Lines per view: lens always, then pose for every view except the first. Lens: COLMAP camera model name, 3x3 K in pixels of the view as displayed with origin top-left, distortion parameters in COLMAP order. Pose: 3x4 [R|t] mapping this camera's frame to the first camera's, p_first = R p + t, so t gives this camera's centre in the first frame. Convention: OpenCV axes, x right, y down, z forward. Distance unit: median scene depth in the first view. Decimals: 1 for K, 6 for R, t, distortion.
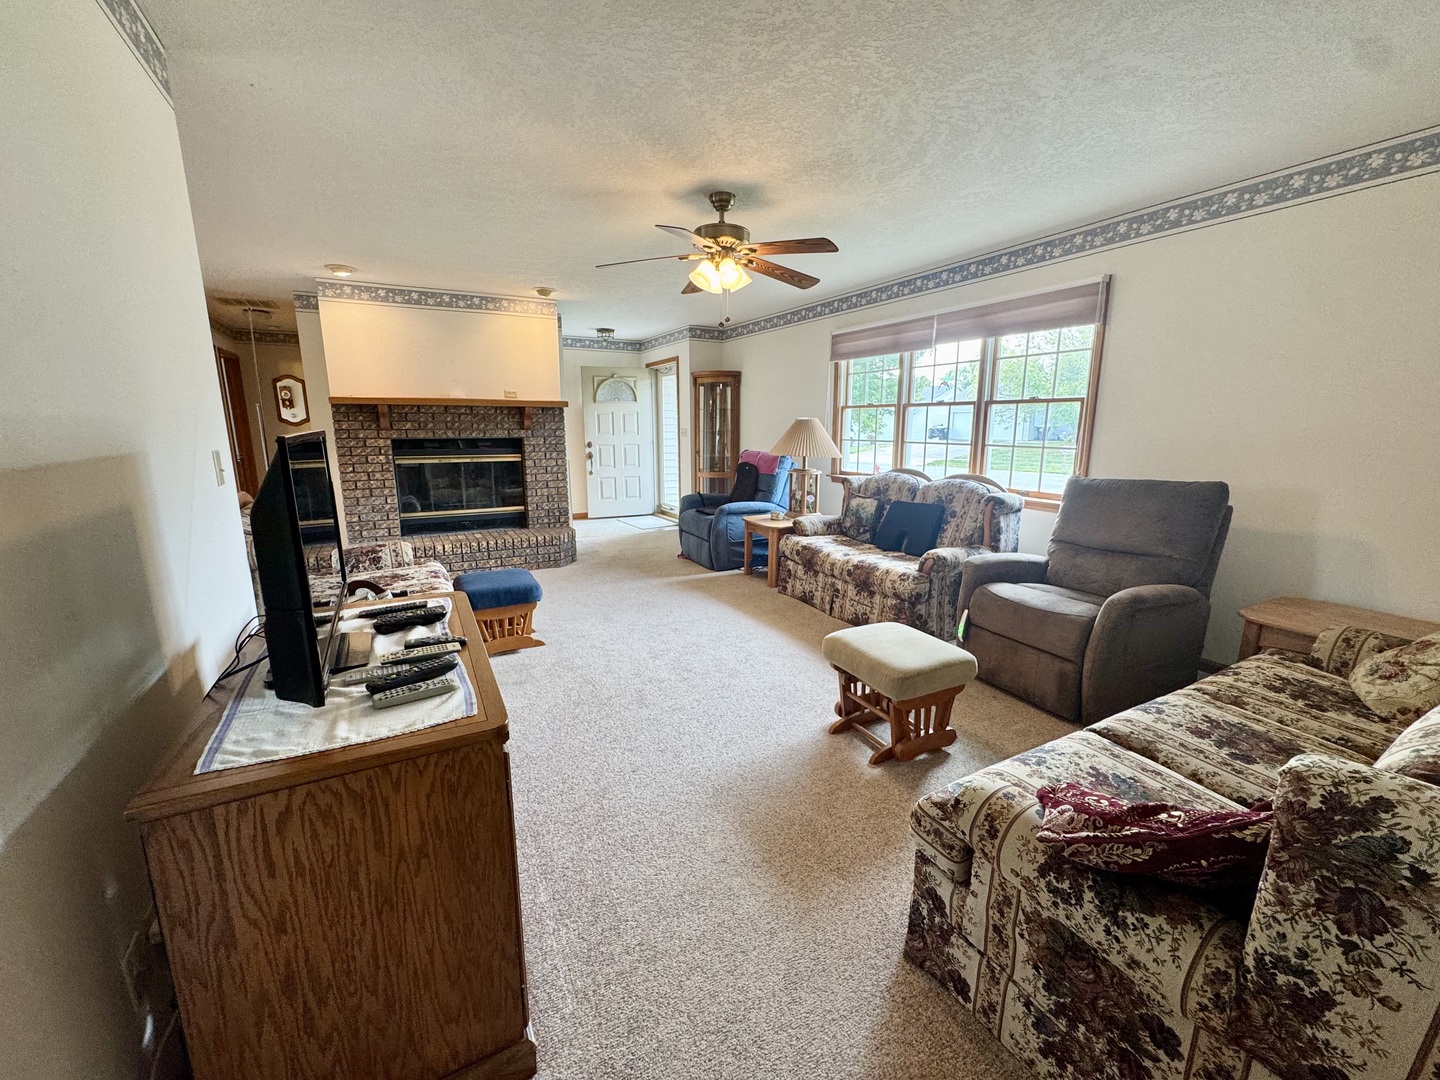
lens RADIAL K [[578.1, 0, 725.7], [0, 578.1, 539.4], [0, 0, 1]] dist [-0.001989, -0.000092]
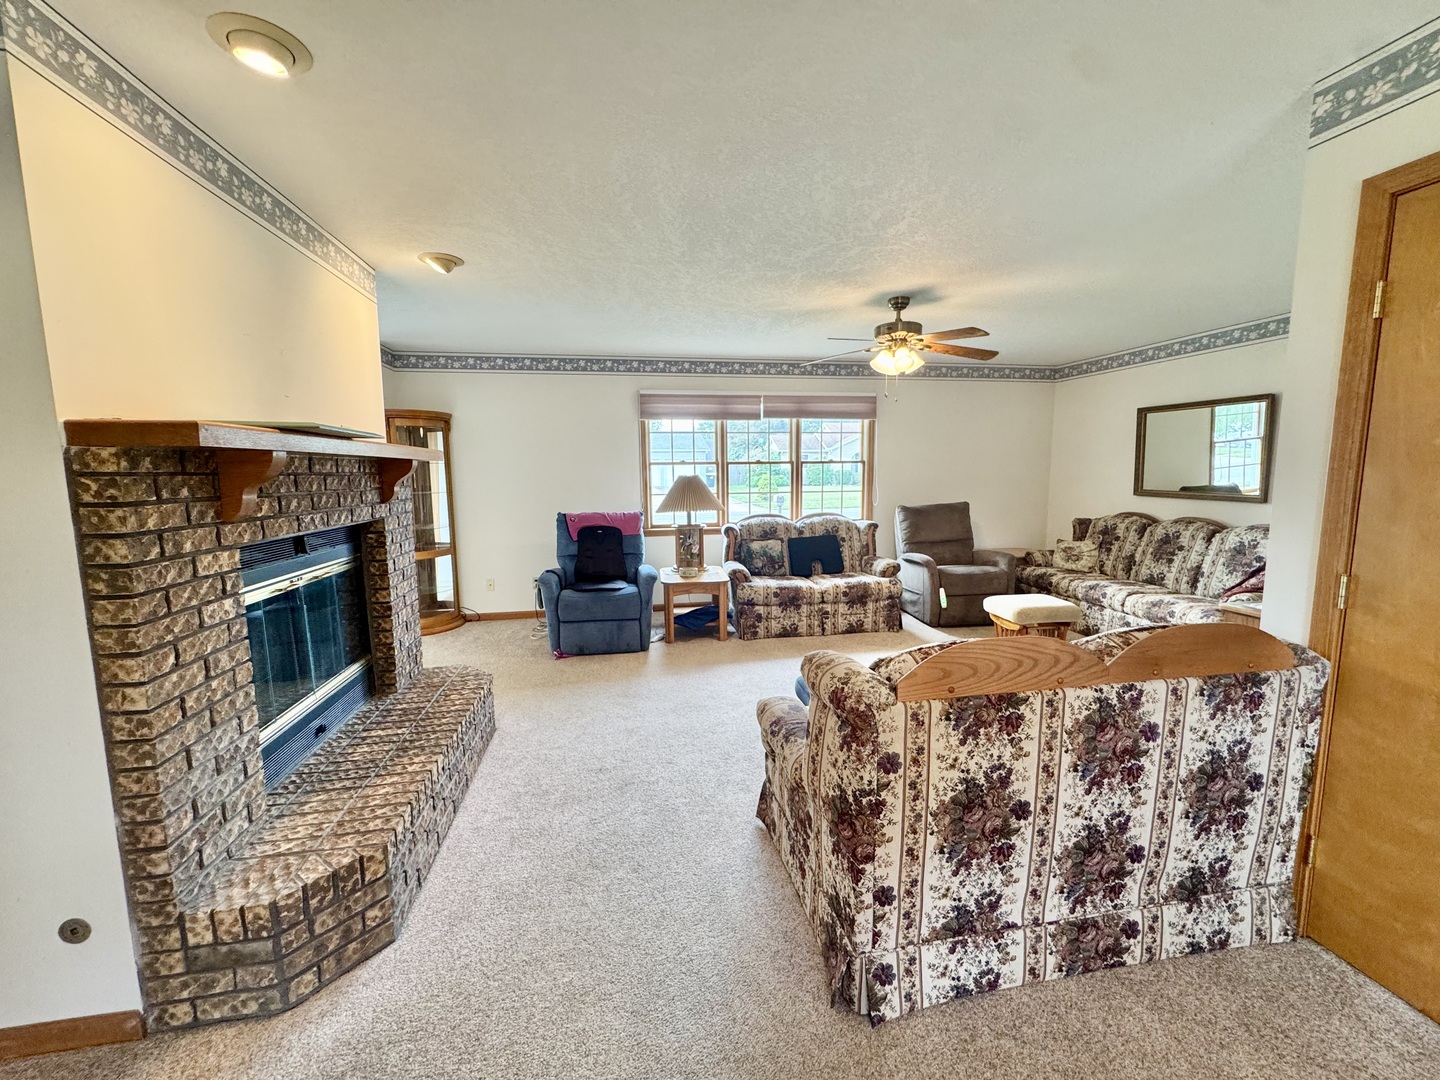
lens RADIAL K [[578.1, 0, 718.5], [0, 578.1, 538.9], [0, 0, 1]] dist [-0.001989, -0.000092]
pose [[0.325843, -0.115767, 0.938309, -0.903795], [0.195794, 0.979221, 0.052822, -0.156074], [-0.924928, 0.166503, 0.341739, 0.677651]]
